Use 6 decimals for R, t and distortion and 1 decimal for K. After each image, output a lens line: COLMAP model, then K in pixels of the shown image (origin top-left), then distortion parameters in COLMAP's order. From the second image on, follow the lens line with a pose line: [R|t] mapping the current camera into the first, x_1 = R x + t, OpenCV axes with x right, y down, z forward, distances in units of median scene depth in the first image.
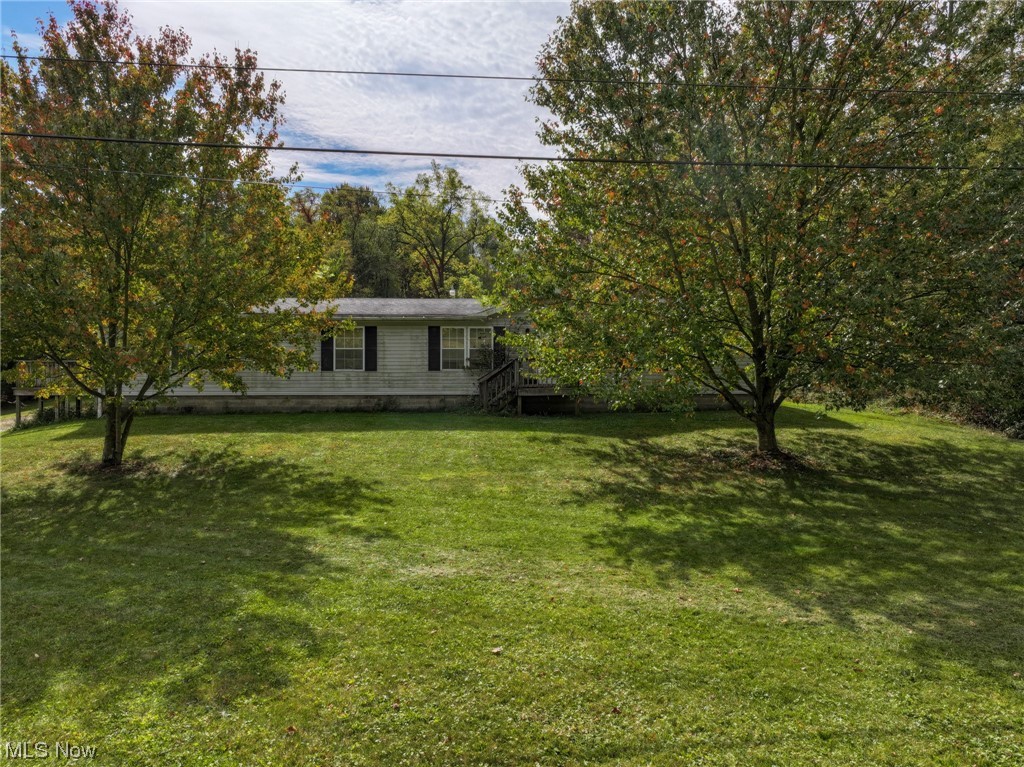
lens RADIAL K [[710.7, 0, 514.6], [0, 710.7, 361.4], [0, 0, 1]] dist [0.001127, 0.000153]
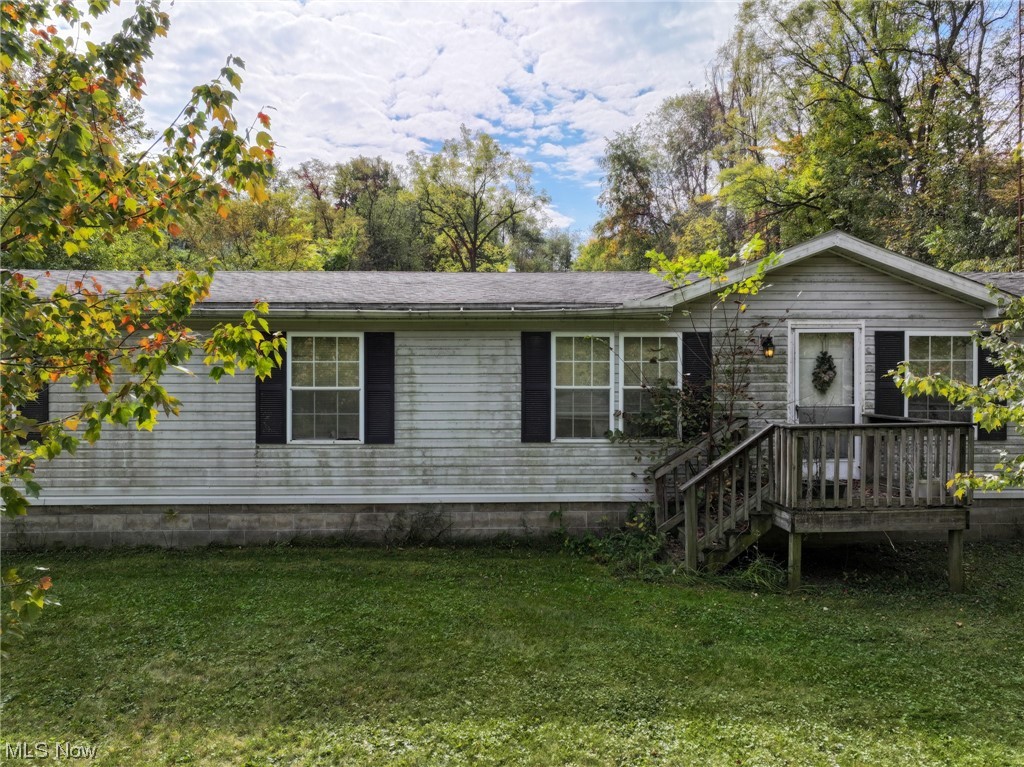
lens RADIAL K [[725.6, 0, 512.0], [0, 725.6, 383.5], [0, 0, 1]] dist [0.002915, -0.000014]
pose [[0.999369, 0.003216, -0.035361, -0.111618], [-0.001911, 0.999318, 0.036877, -0.034973], [0.035456, -0.036786, 0.998694, 0.586594]]
